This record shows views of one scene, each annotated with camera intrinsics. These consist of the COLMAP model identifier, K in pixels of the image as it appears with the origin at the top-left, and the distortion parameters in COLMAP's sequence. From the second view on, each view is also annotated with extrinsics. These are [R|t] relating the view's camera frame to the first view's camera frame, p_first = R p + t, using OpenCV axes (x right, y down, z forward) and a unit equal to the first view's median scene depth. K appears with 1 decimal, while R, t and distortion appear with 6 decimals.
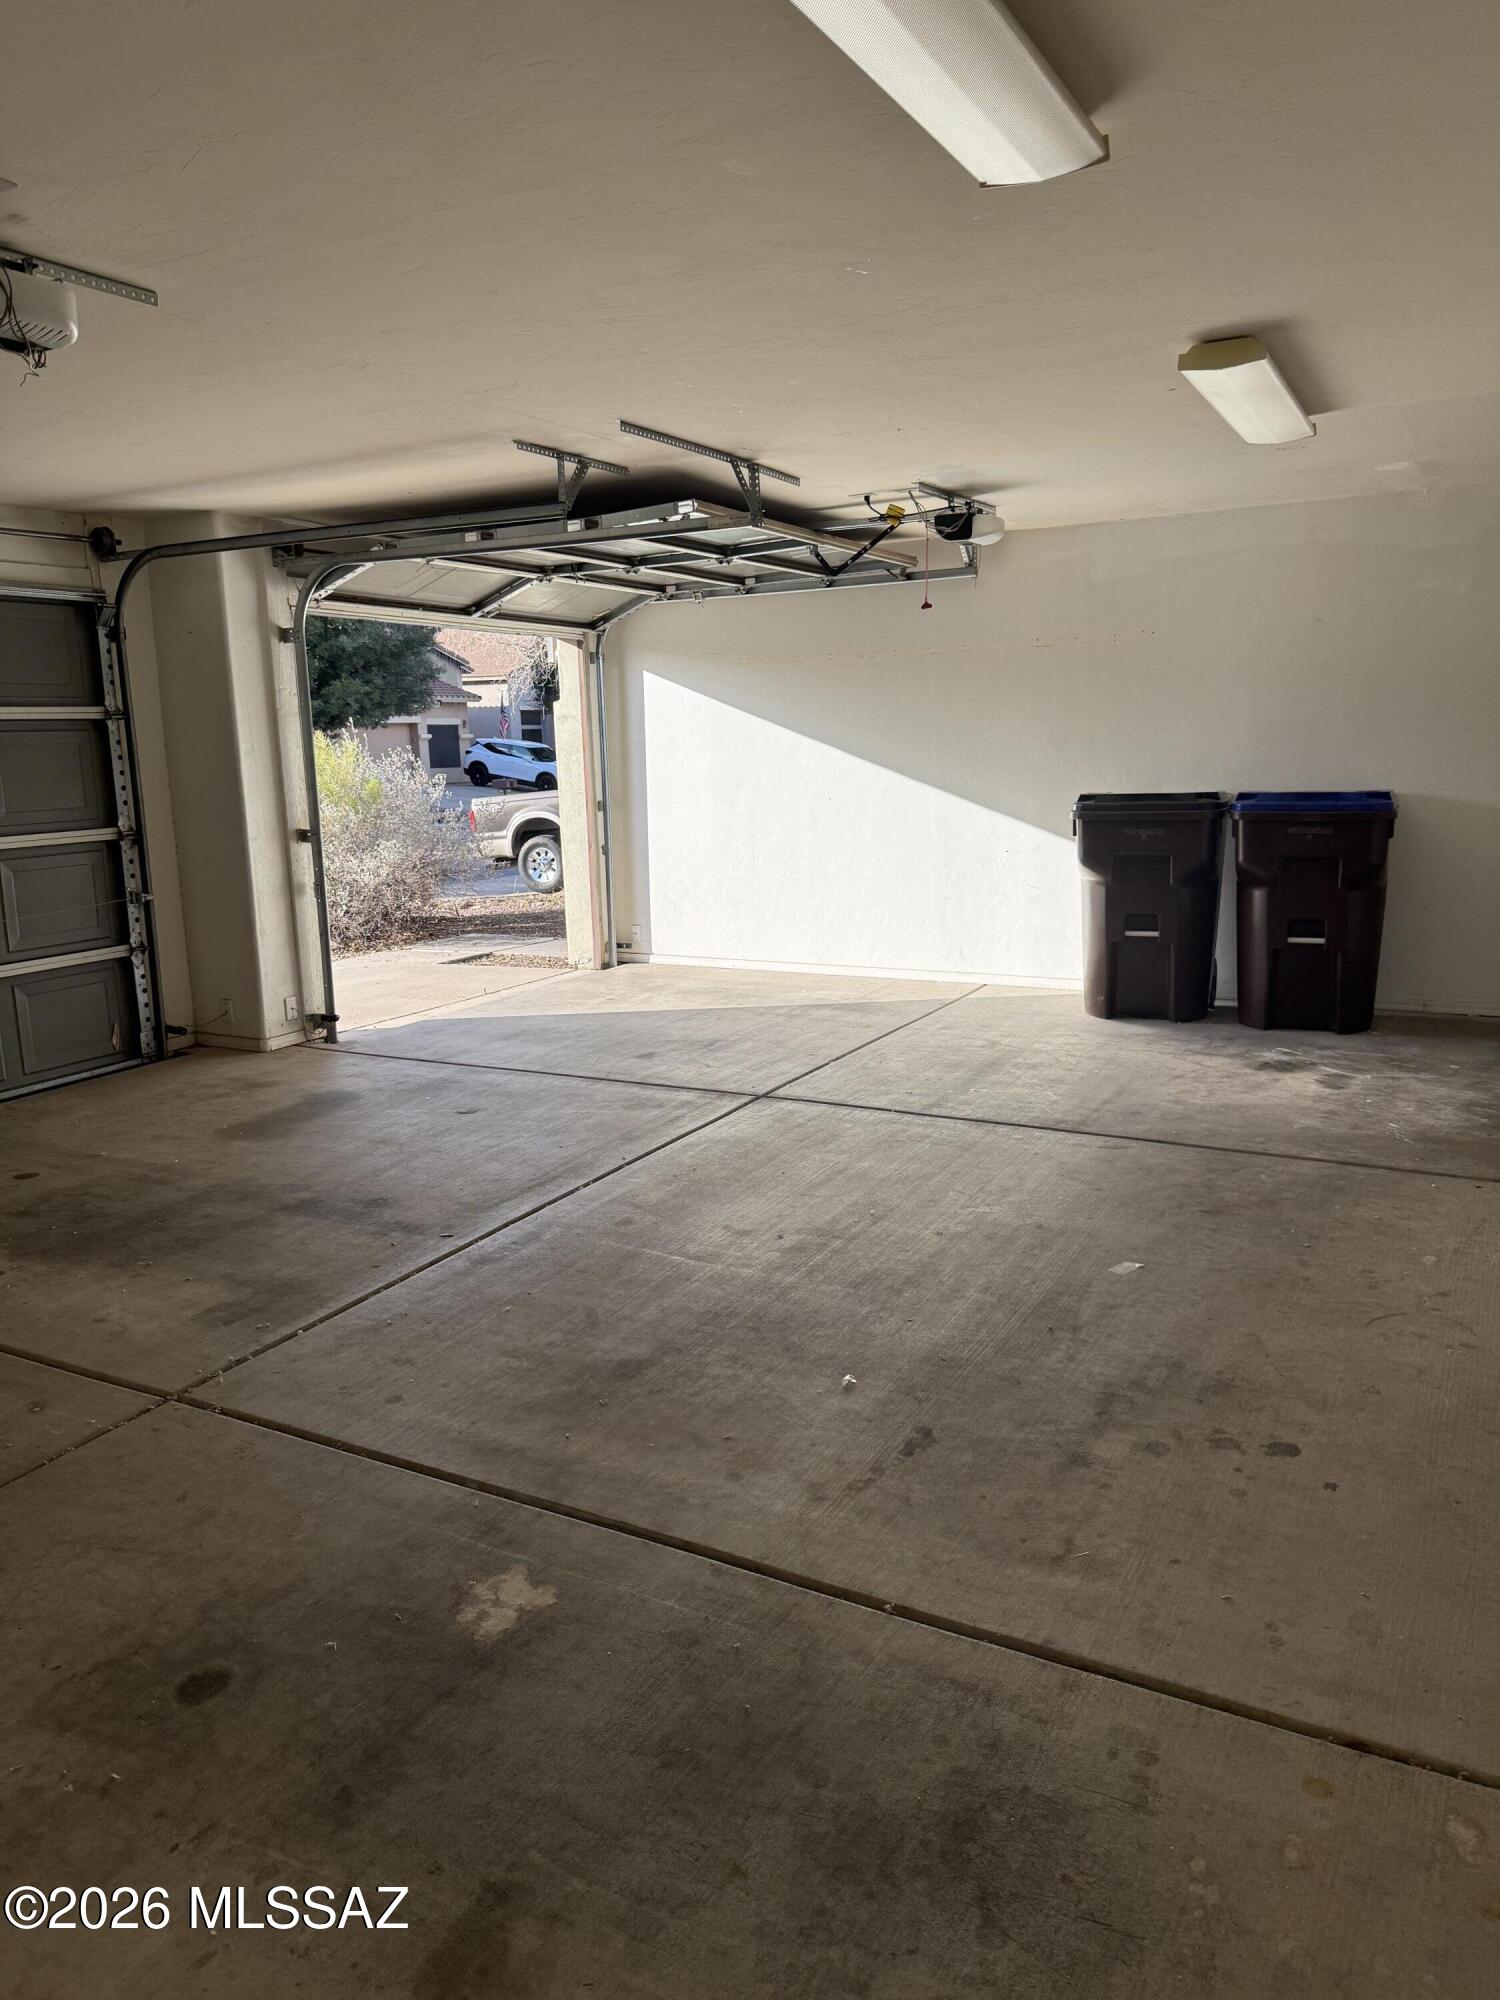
lens RADIAL K [[1407.5, 0, 743.5], [0, 1407.5, 1004.2], [0, 0, 1]] dist [0.004534, -0.003202]
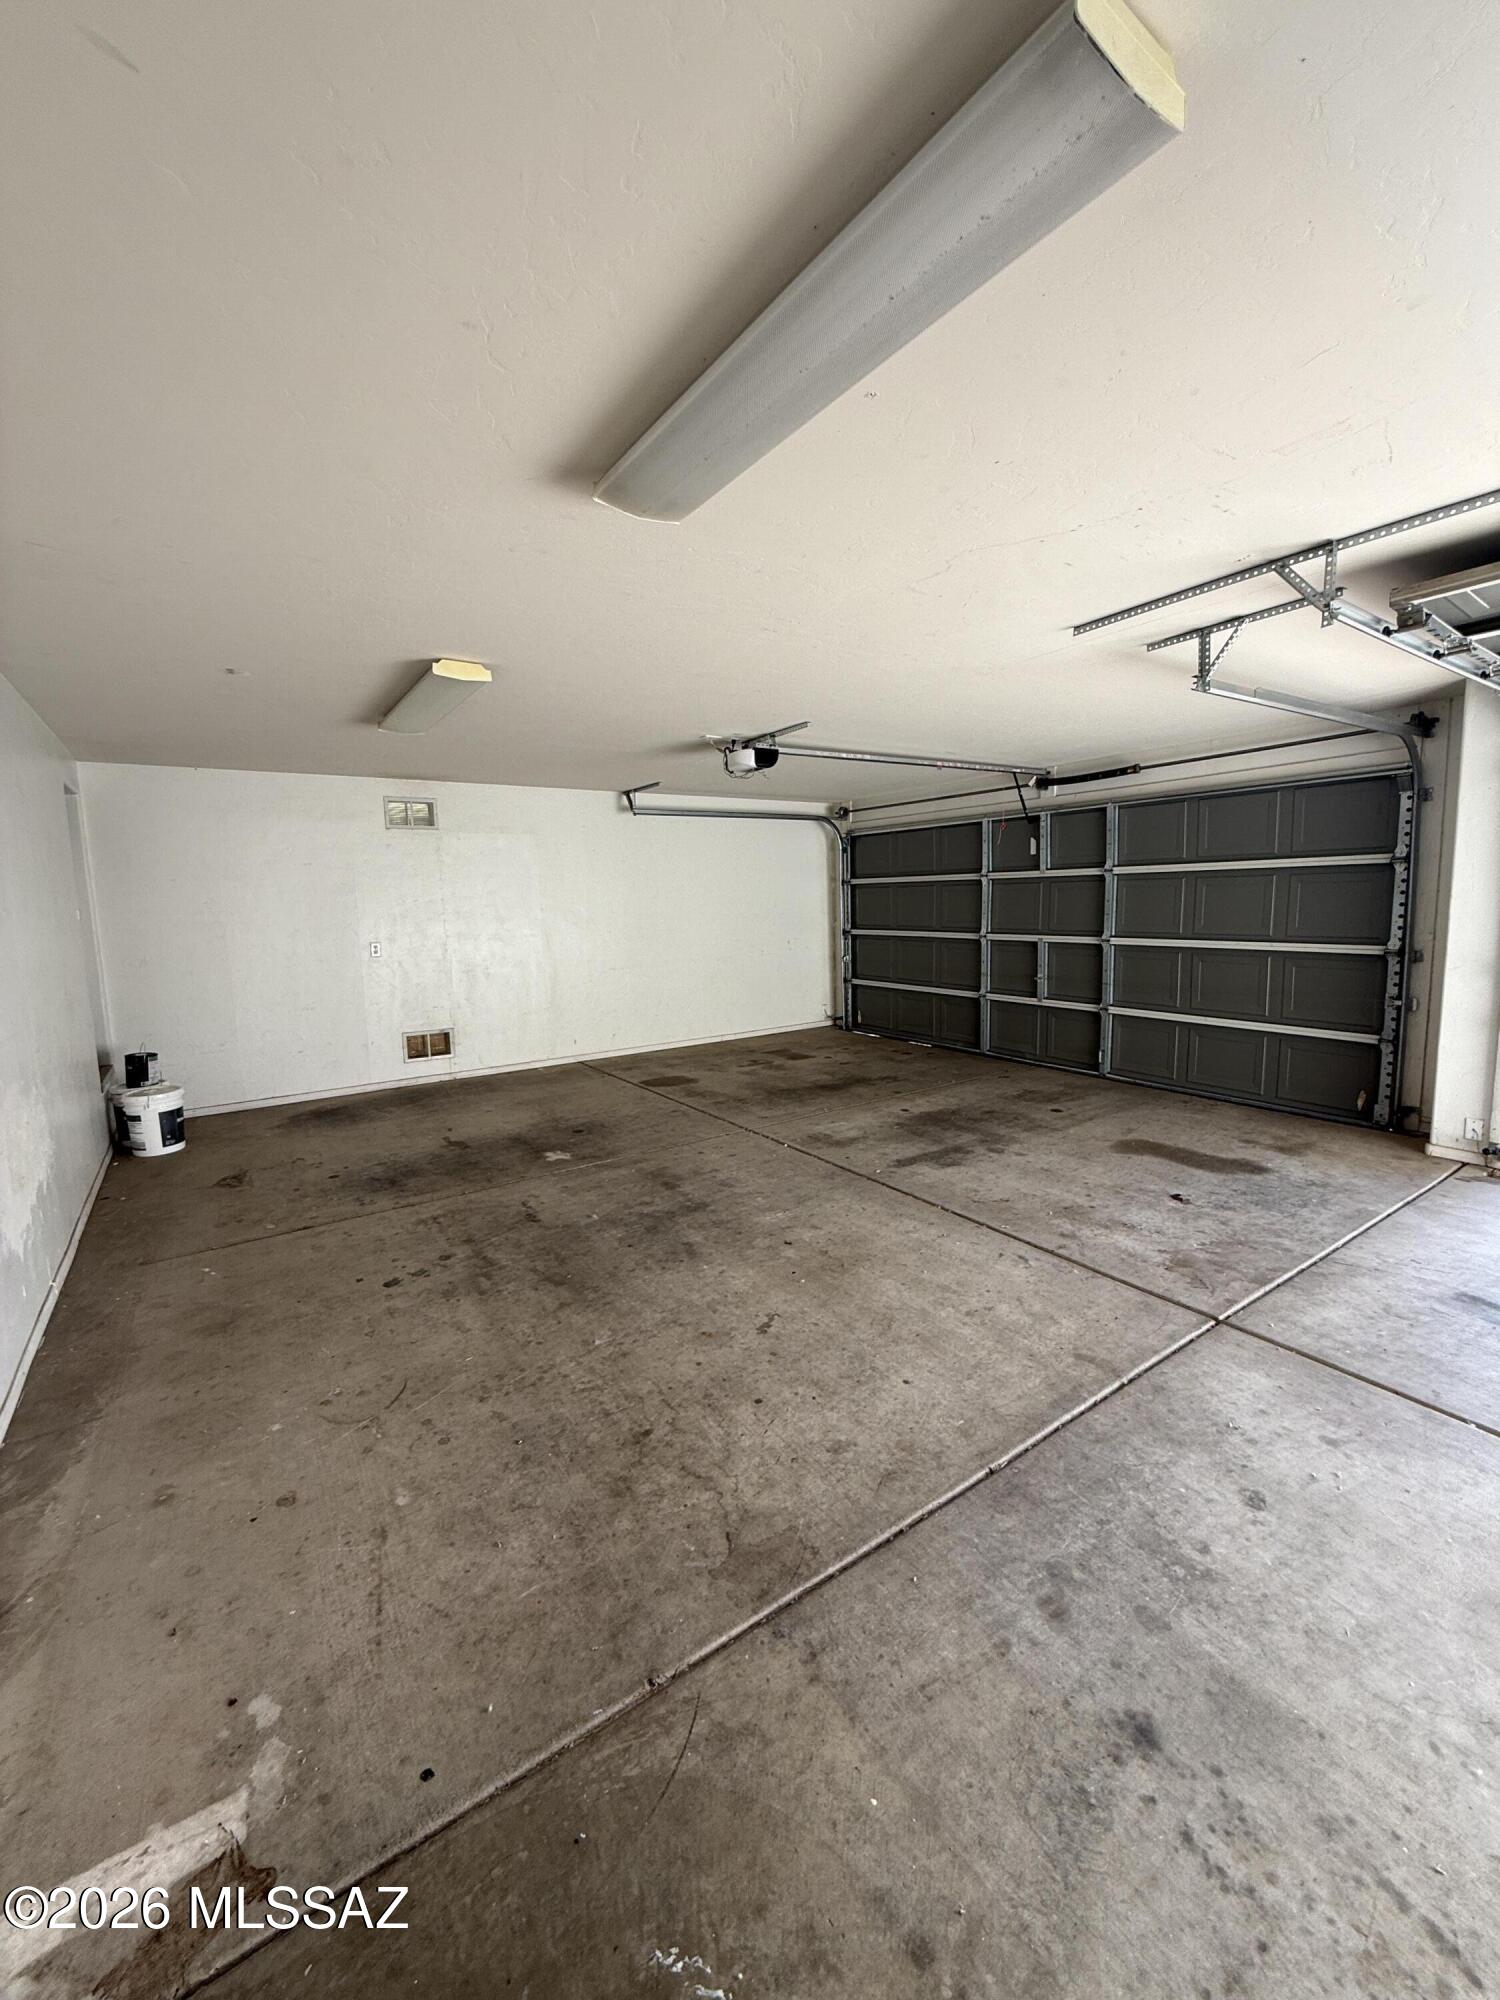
lens RADIAL K [[797.0, 0, 747.7], [0, 797.0, 997.5], [0, 0, 1]] dist [-0.002129, 0.001415]
pose [[-0.456300, 0.150598, -0.876990, 0.788477], [-0.132860, 0.962995, 0.234495, -0.289571], [0.879852, 0.223517, -0.419406, 1.336146]]
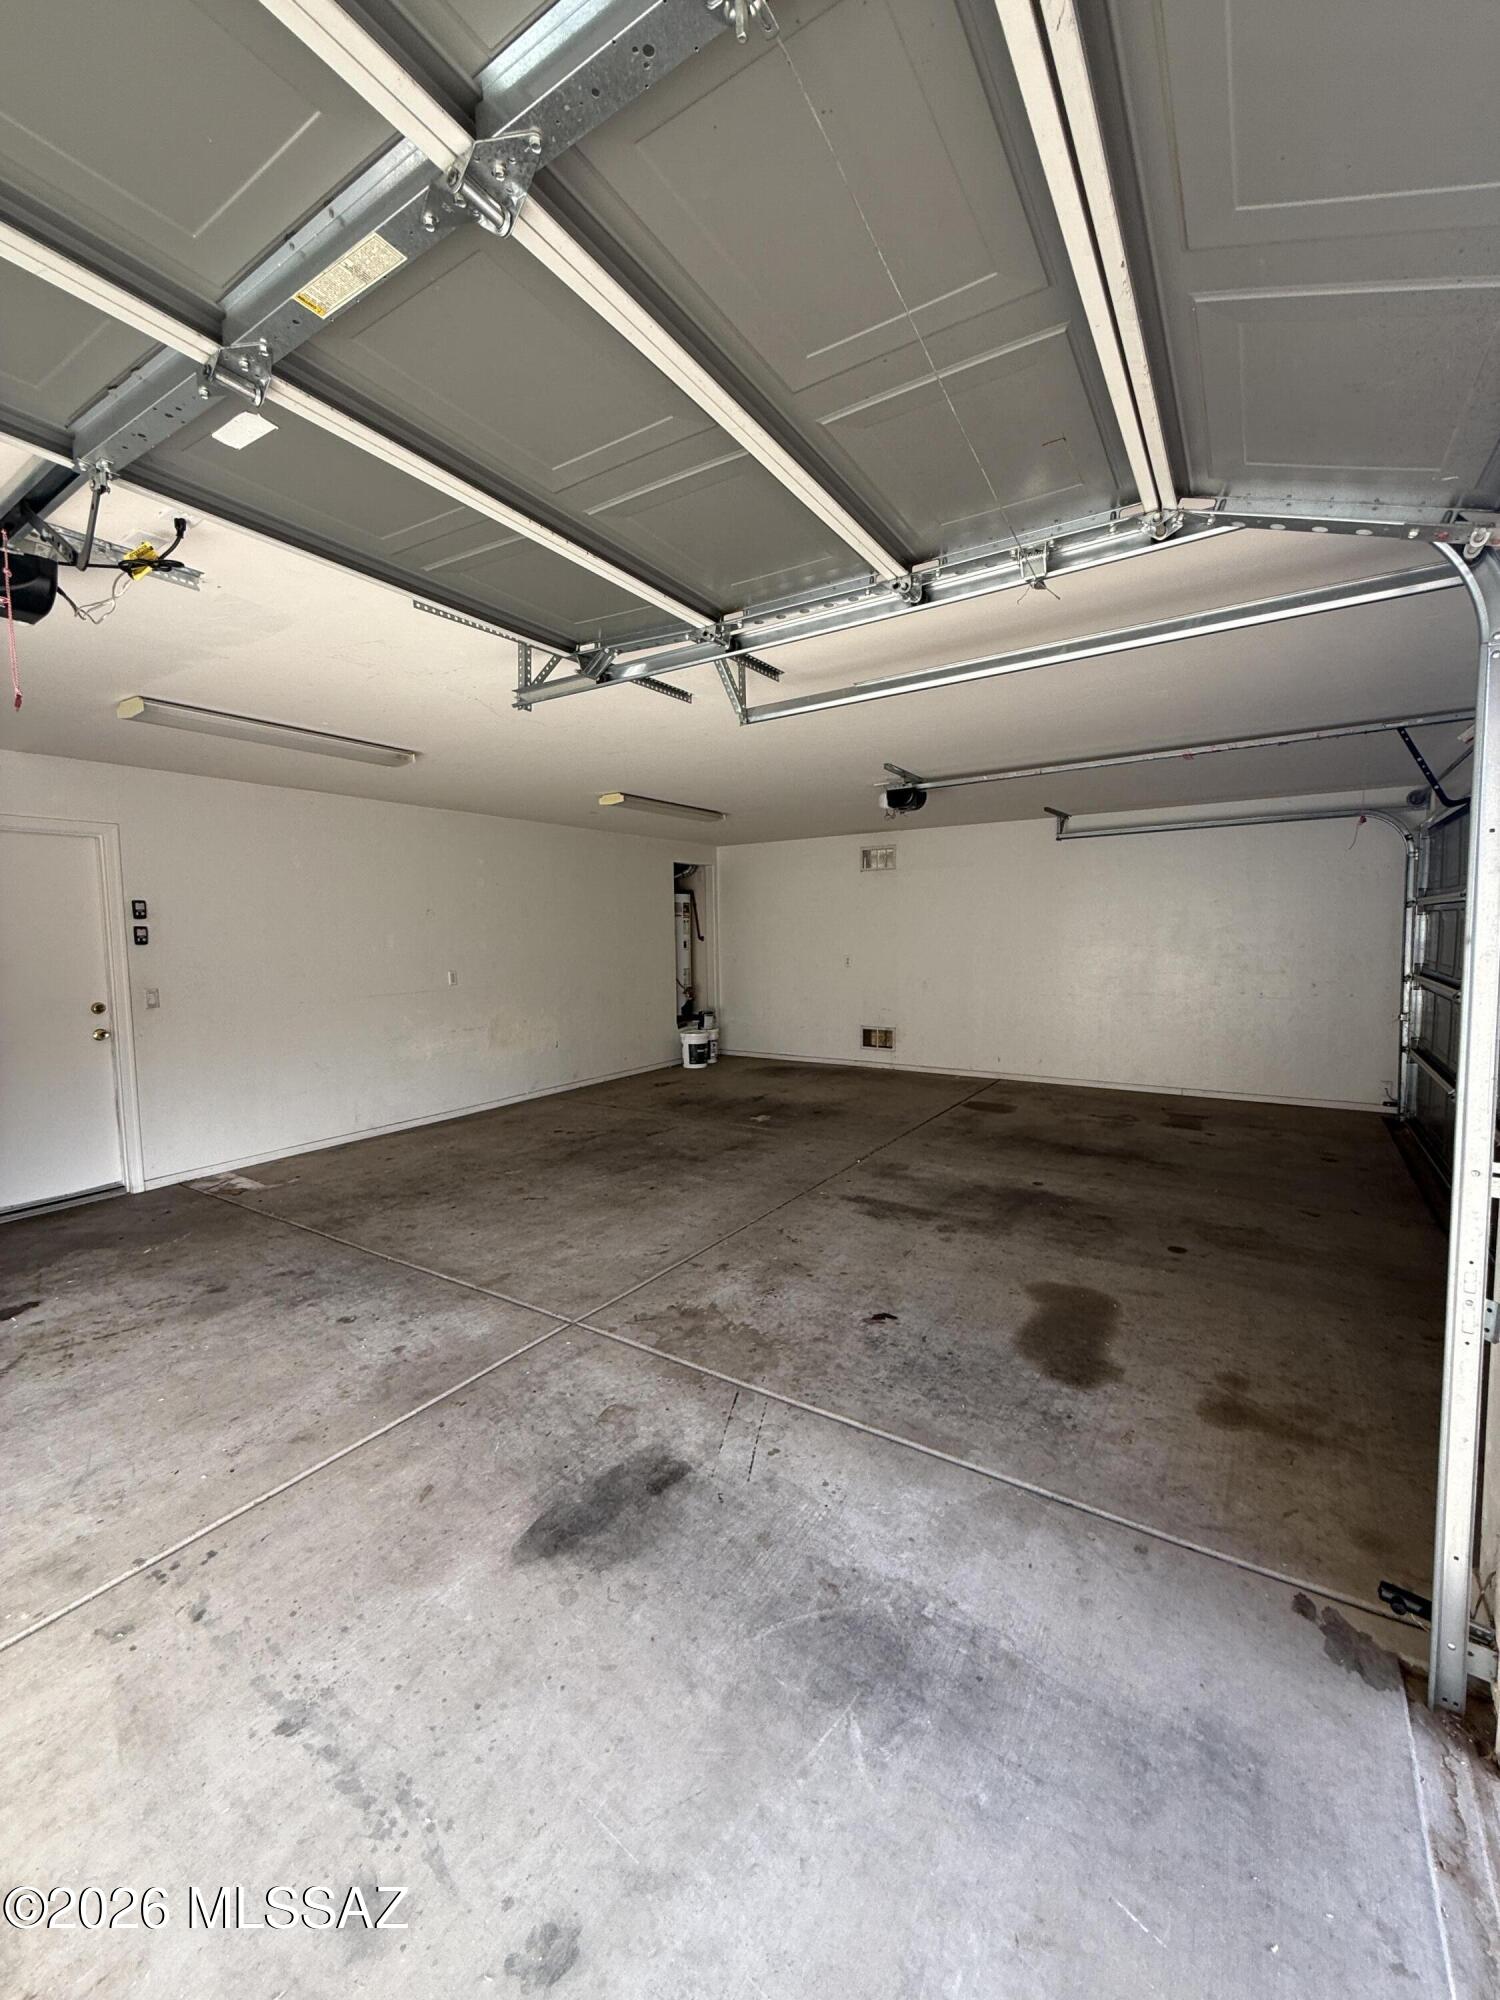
lens RADIAL K [[797.0, 0, 754.3], [0, 797.0, 992.4], [0, 0, 1]] dist [-0.002129, 0.001415]
pose [[-0.995921, 0.036219, 0.082640, -0.237413], [0.056900, 0.962929, 0.263685, -0.415663], [-0.070026, 0.267311, -0.961062, 2.131332]]
